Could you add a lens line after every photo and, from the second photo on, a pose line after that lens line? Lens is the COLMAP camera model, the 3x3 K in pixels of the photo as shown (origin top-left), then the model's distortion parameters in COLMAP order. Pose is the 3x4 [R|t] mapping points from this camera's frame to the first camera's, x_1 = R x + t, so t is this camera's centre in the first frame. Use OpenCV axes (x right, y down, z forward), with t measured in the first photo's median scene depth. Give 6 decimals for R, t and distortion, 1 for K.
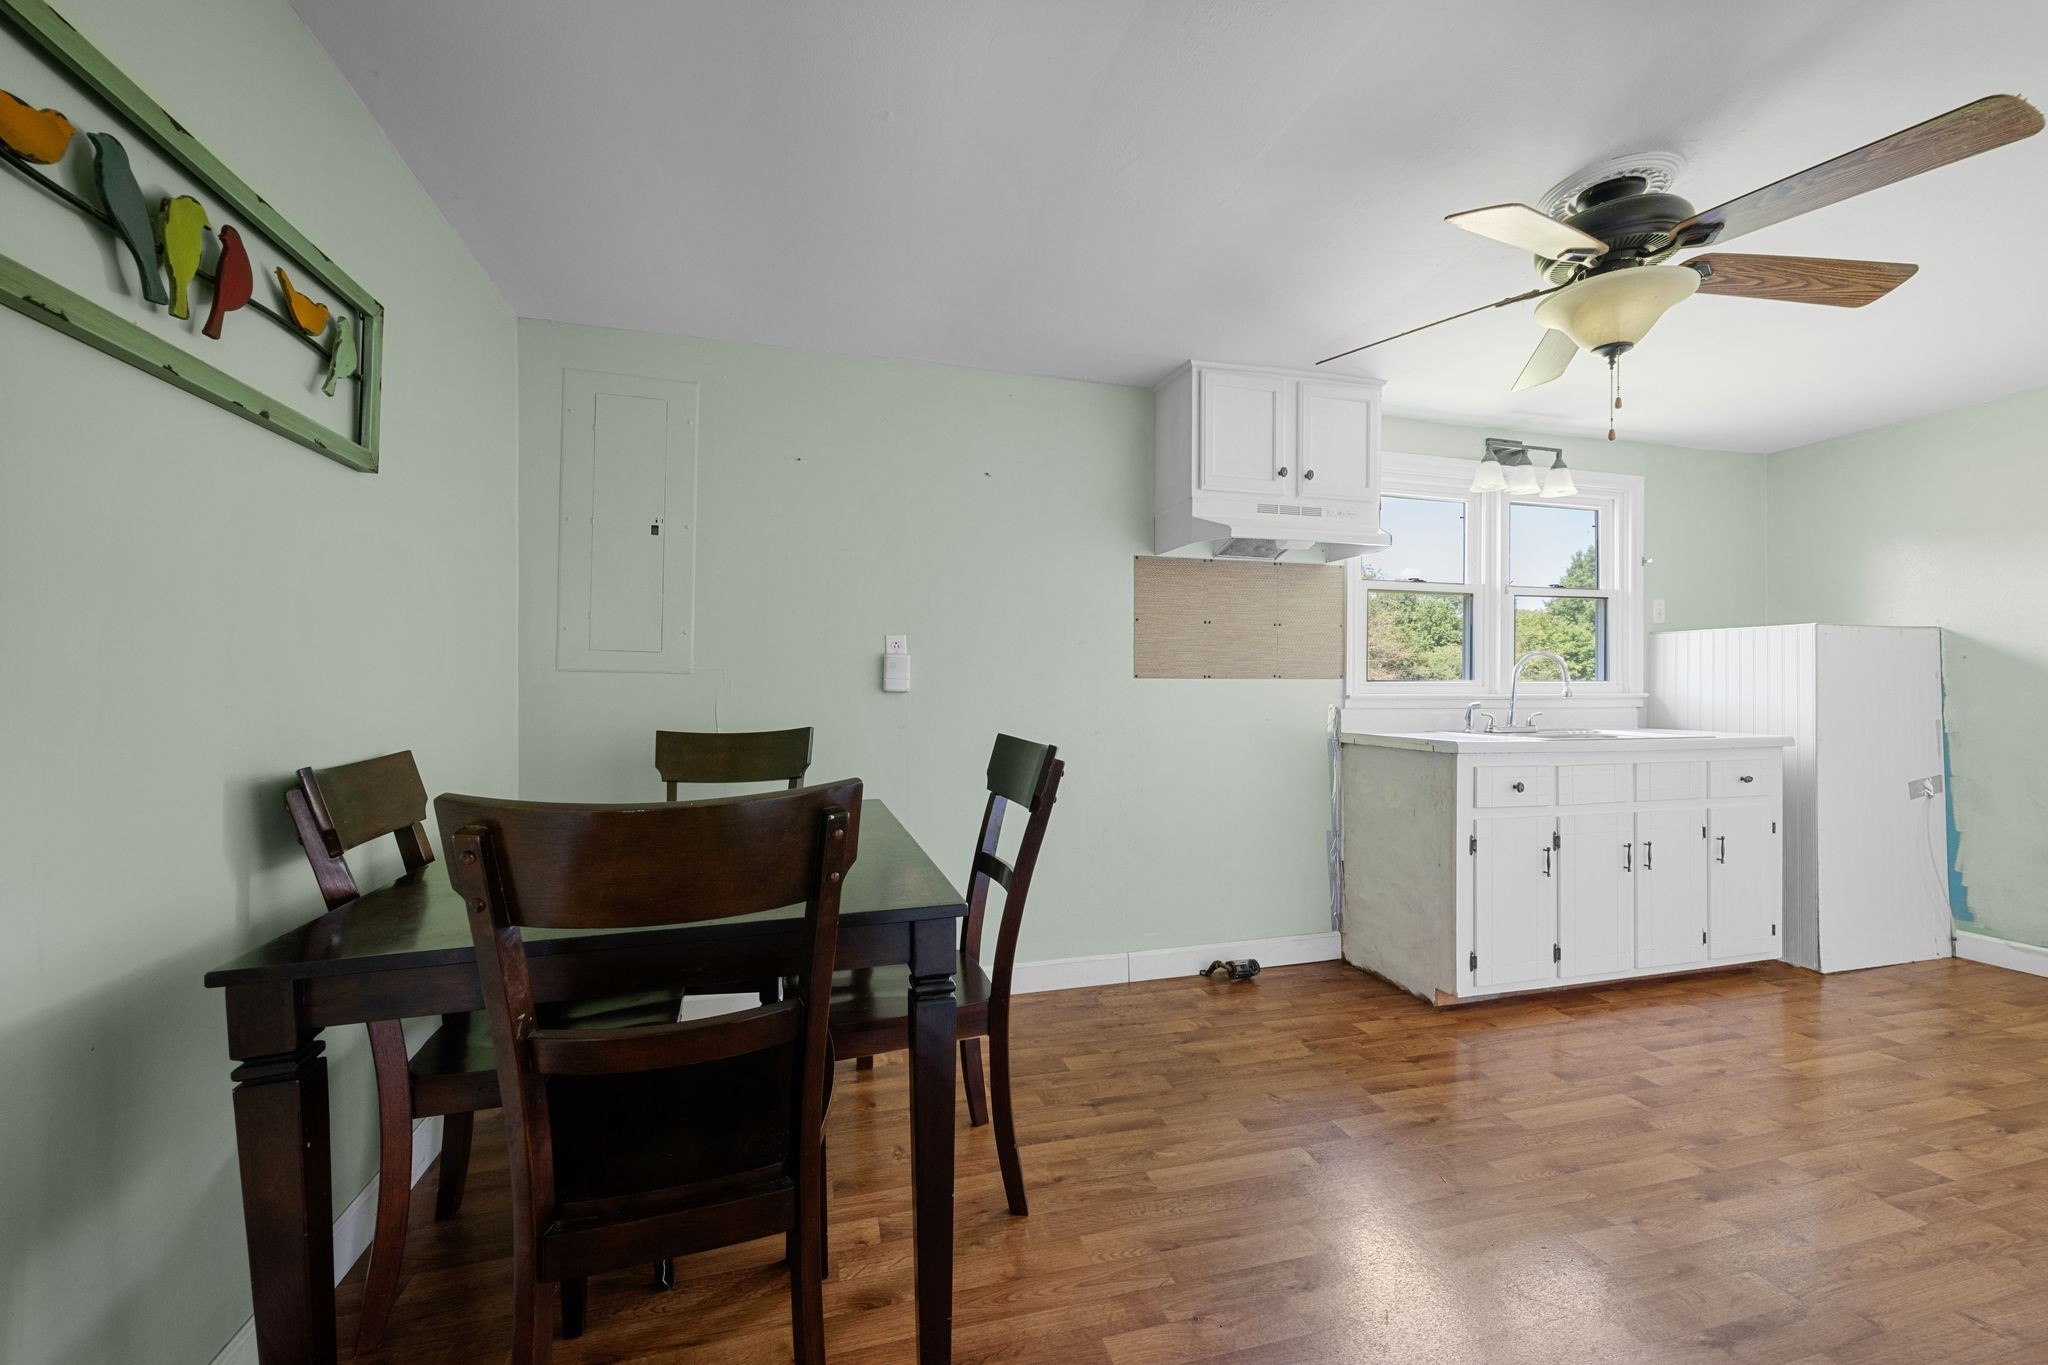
lens RADIAL K [[809.6, 0, 1025.9], [0, 809.6, 695.4], [0, 0, 1]] dist [0.000154, -0.000216]
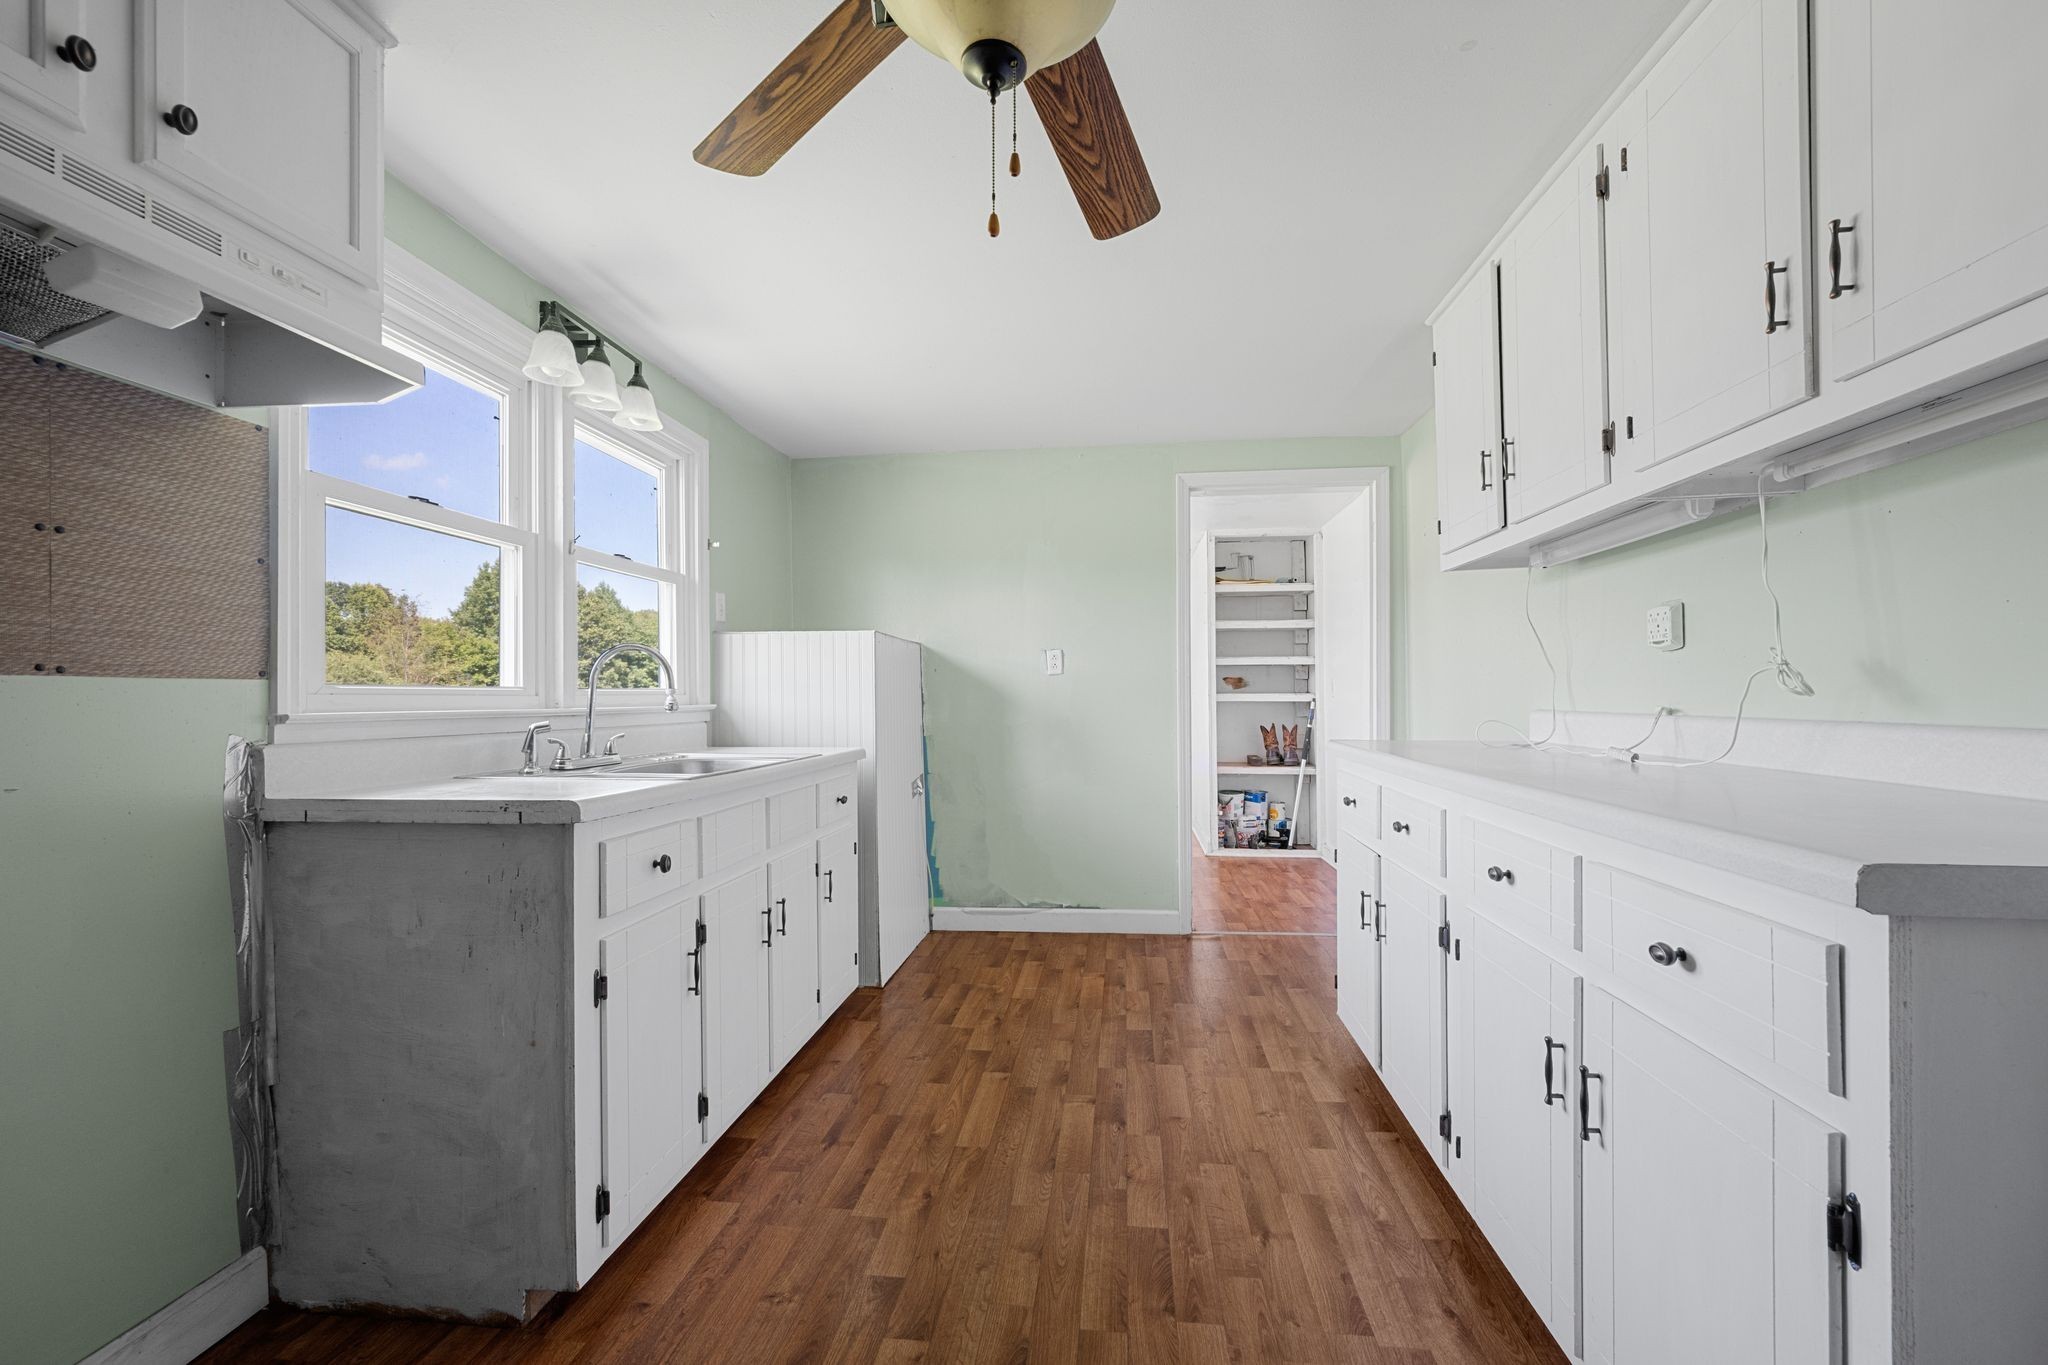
lens RADIAL K [[809.6, 0, 1025.9], [0, 809.6, 695.4], [0, 0, 1]] dist [0.000154, -0.000216]
pose [[0.367746, -0.000698, 0.929926, 0.130579], [0.016654, 0.999844, -0.005836, -0.001675], [-0.929777, 0.017634, 0.367700, 0.450065]]
